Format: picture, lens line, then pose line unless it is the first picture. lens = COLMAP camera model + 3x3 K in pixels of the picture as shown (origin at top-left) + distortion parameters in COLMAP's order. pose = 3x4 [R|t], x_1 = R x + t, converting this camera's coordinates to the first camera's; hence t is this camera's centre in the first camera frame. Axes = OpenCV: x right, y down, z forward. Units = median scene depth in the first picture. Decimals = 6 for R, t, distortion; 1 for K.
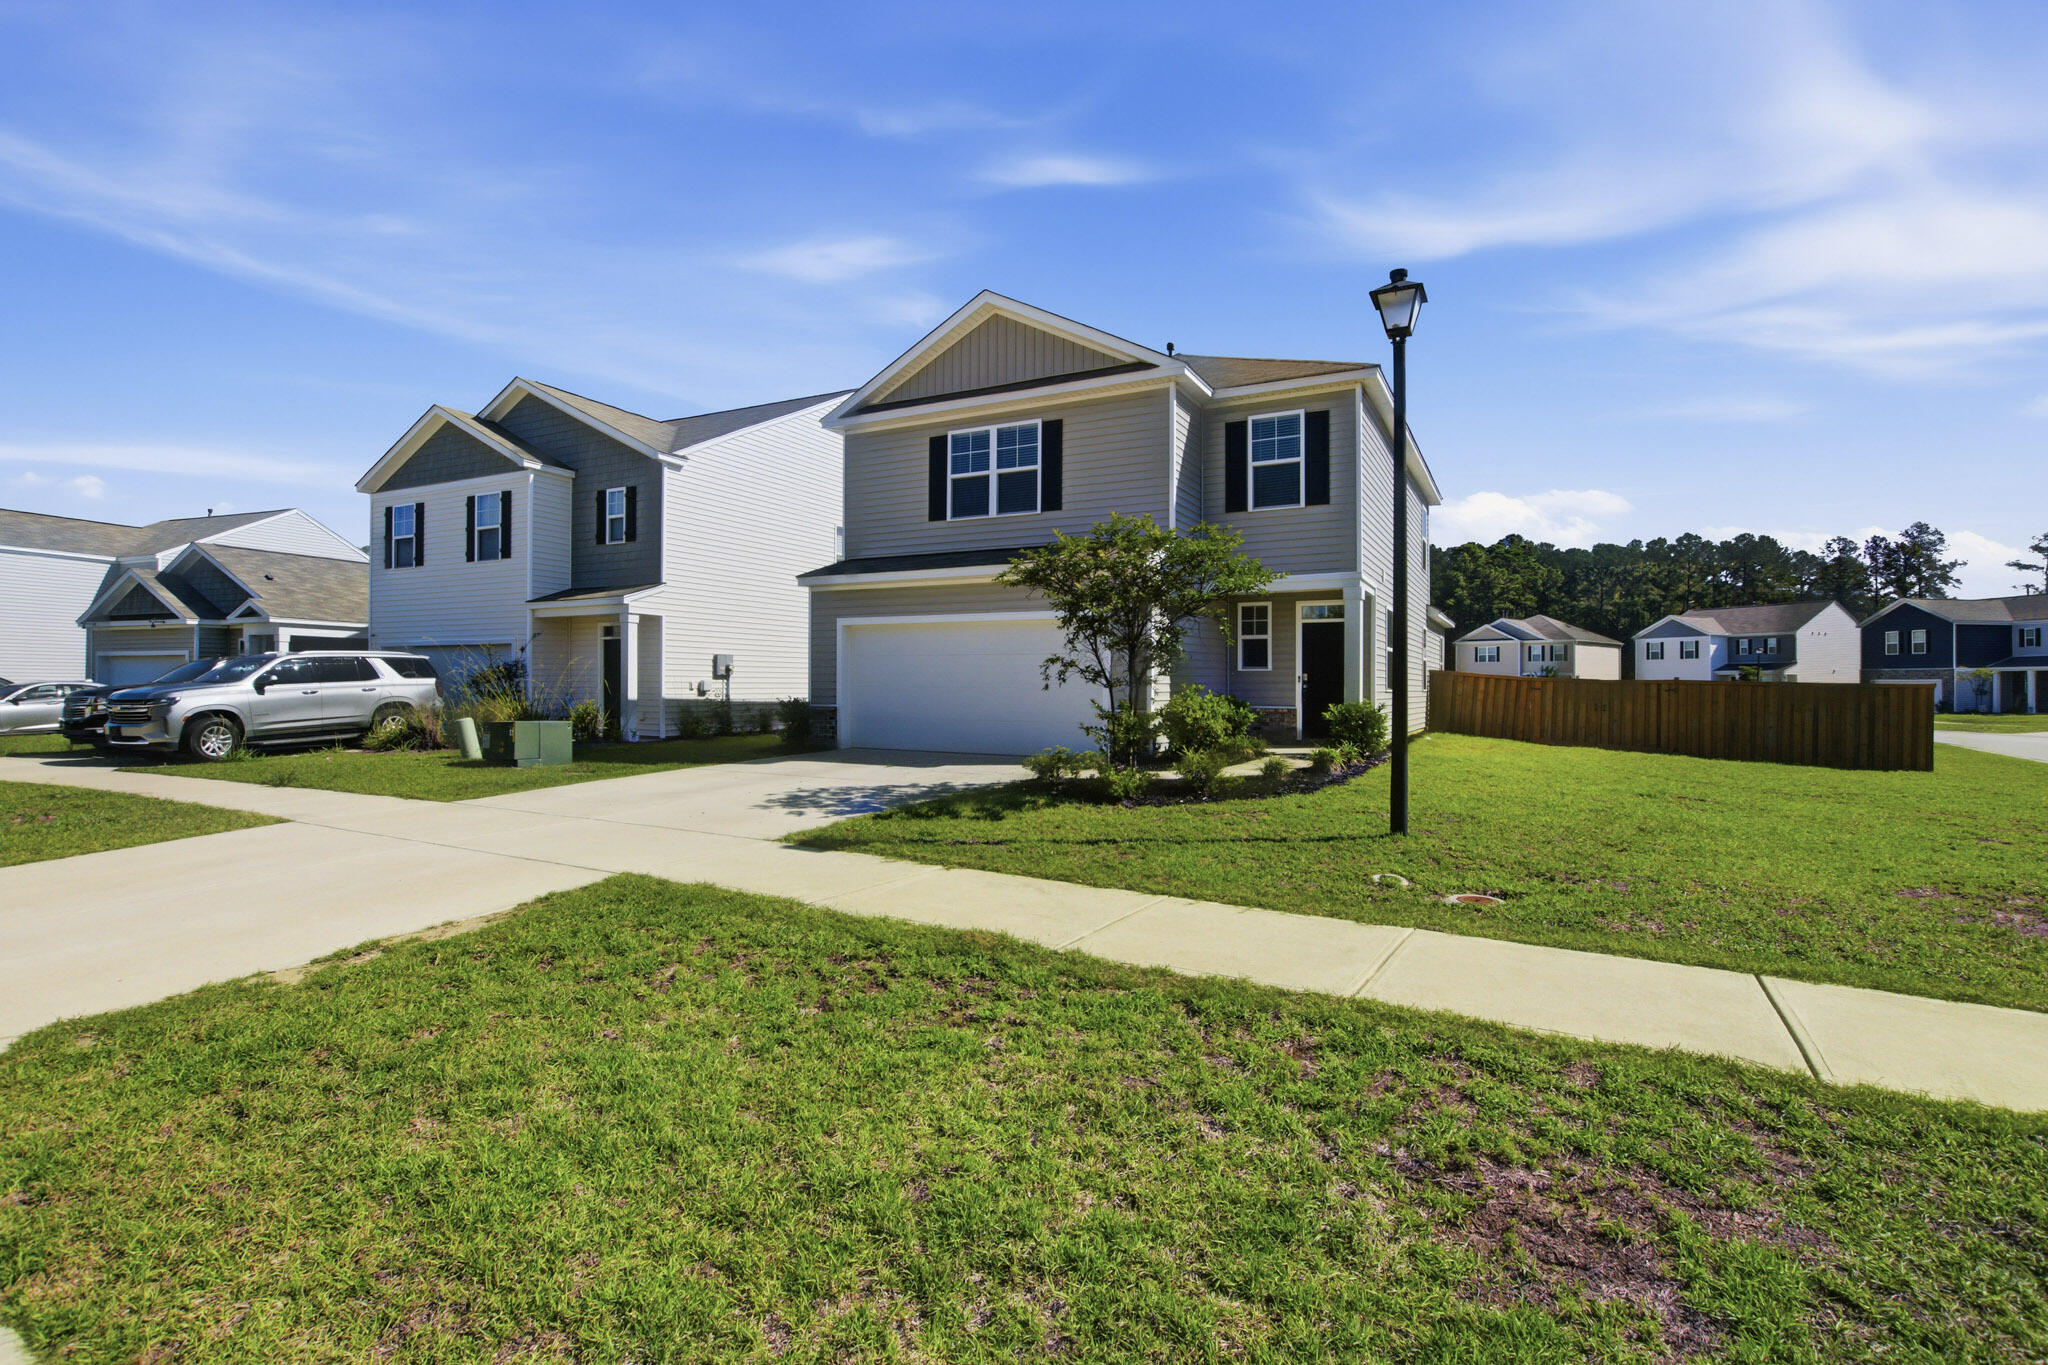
lens RADIAL K [[988.2, 0, 1022.5], [0, 988.2, 684.7], [0, 0, 1]] dist [-0.003182, 0.000507]
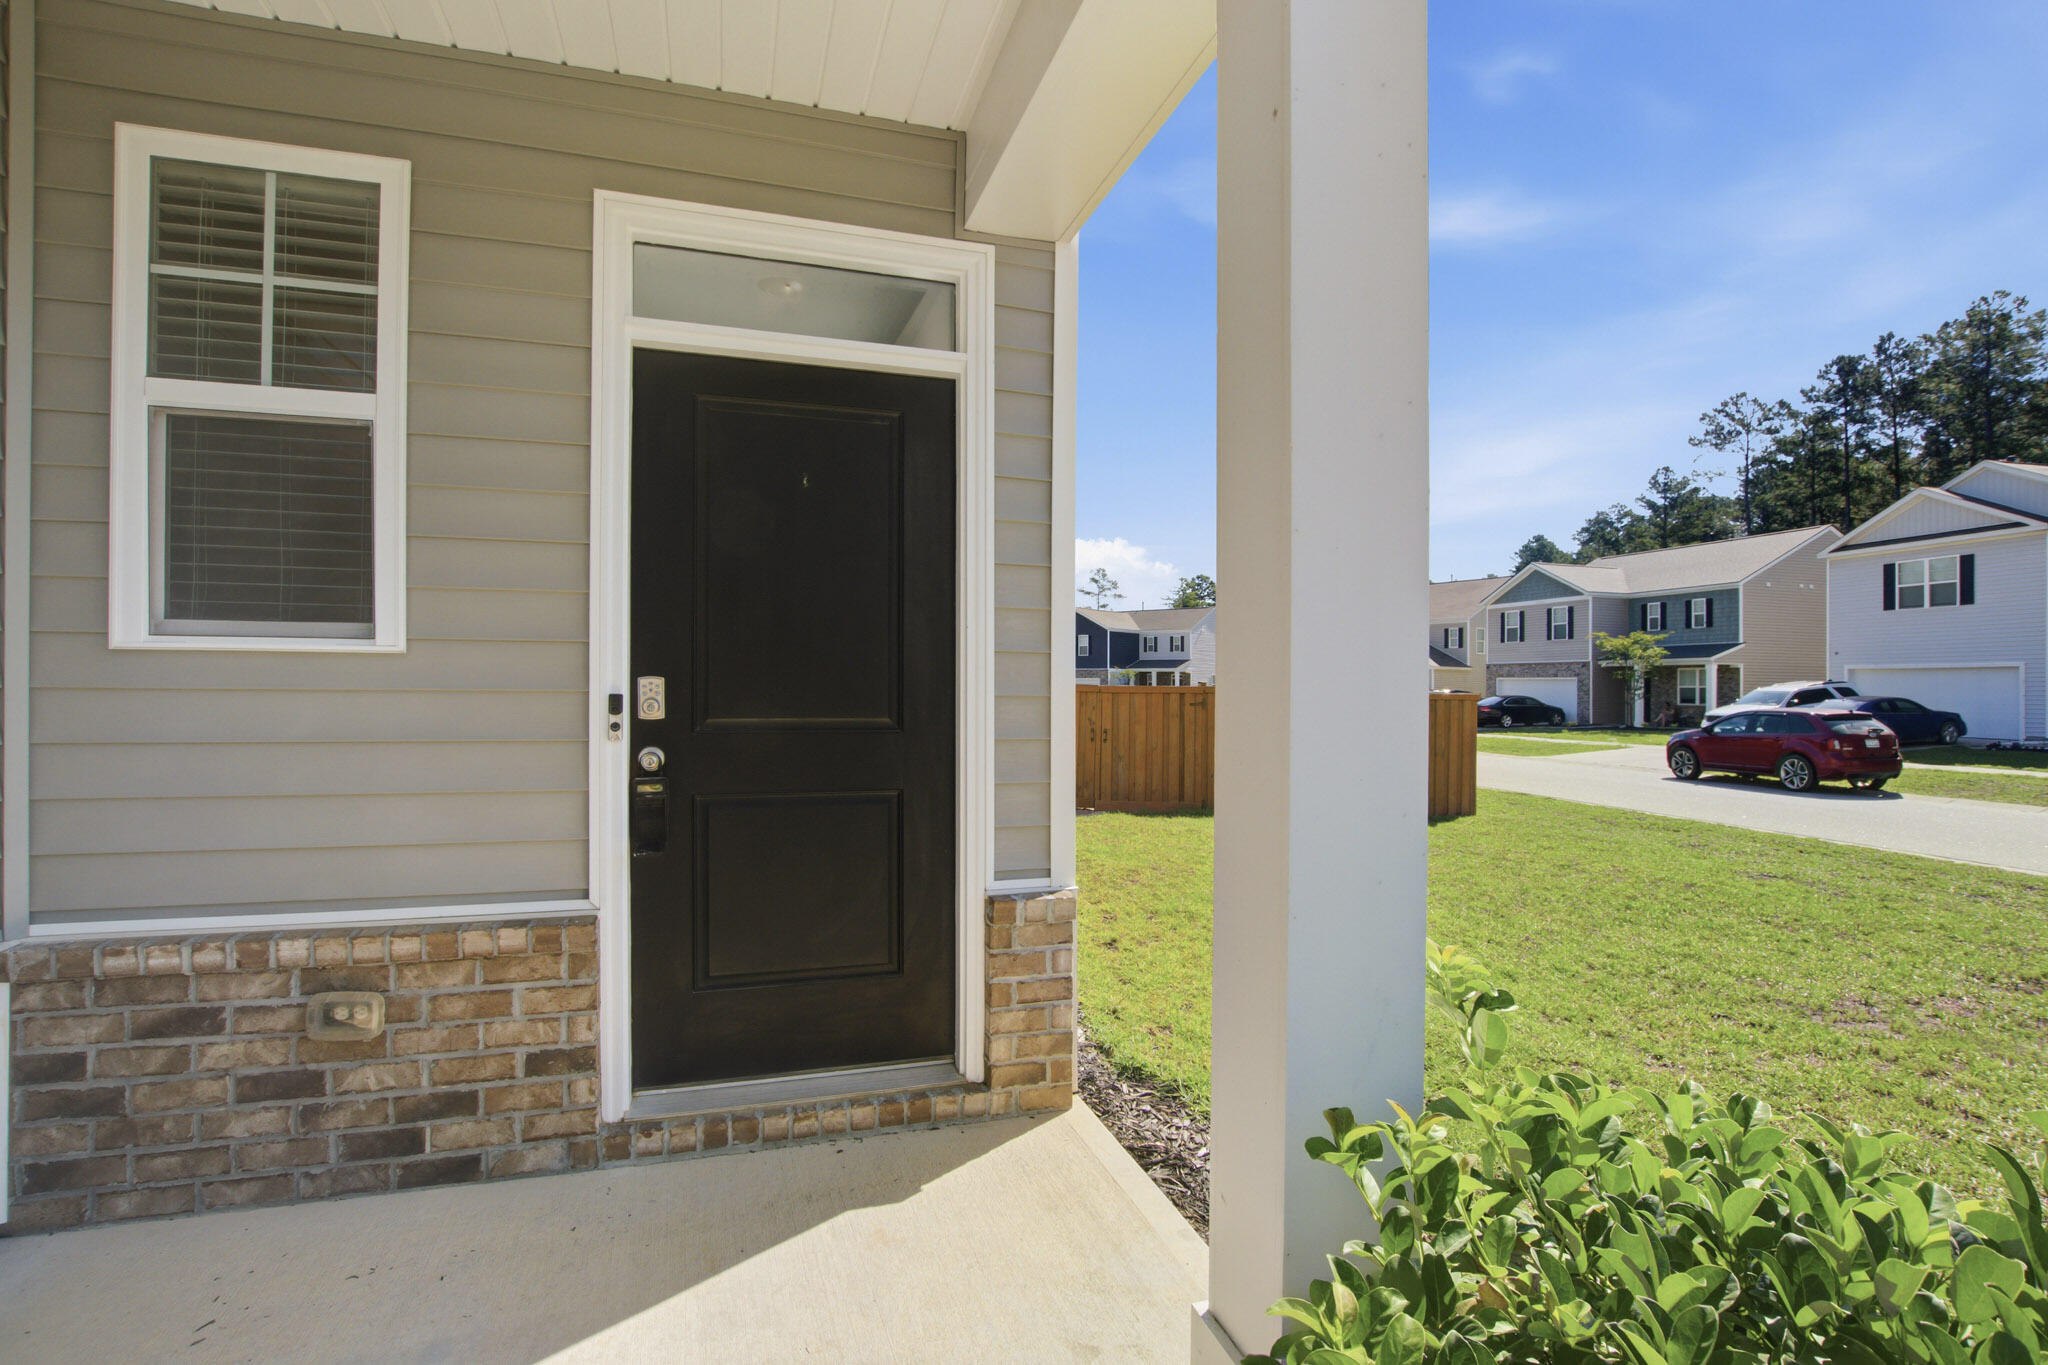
lens RADIAL K [[988.2, 0, 1023.3], [0, 988.2, 686.6], [0, 0, 1]] dist [-0.003182, 0.000507]
pose [[0.715764, -0.006119, 0.698316, 0.209822], [0.003257, 0.999980, 0.005424, -0.009675], [-0.698335, -0.001608, 0.715769, 0.813500]]
